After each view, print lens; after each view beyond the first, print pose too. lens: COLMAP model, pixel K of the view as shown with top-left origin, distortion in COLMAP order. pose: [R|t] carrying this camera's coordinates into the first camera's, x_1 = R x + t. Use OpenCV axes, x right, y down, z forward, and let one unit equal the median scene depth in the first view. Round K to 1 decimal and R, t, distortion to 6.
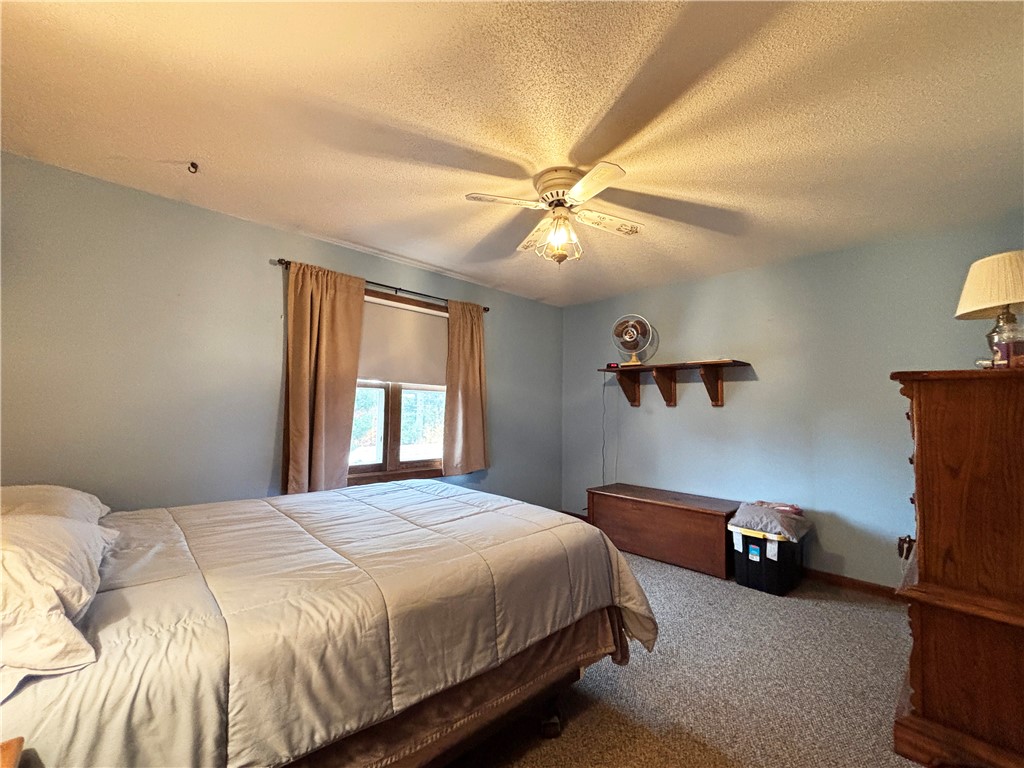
lens RADIAL K [[415.6, 0, 512.4], [0, 415.6, 390.1], [0, 0, 1]] dist [0.000334, -0.000011]
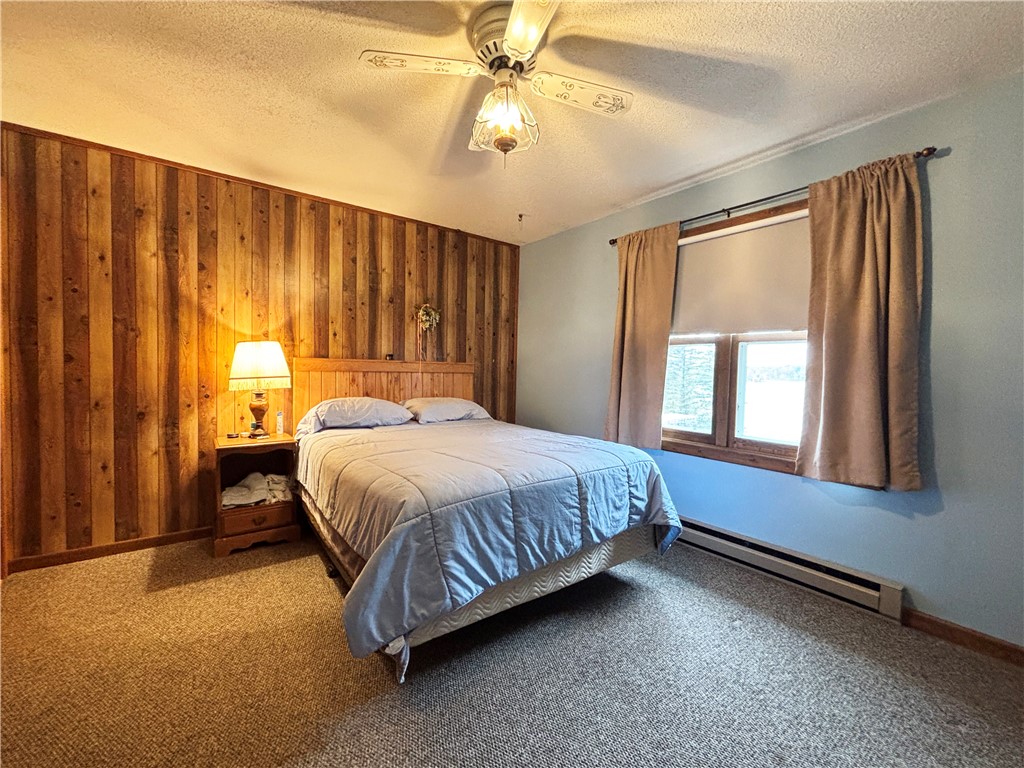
lens RADIAL K [[415.6, 0, 512.2], [0, 415.6, 381.2], [0, 0, 1]] dist [0.000334, -0.000011]
pose [[-0.072223, 0.018783, -0.997212, 0.530694], [0.043024, 0.998951, 0.015700, 0.040595], [0.996460, -0.041771, -0.072955, 0.672407]]
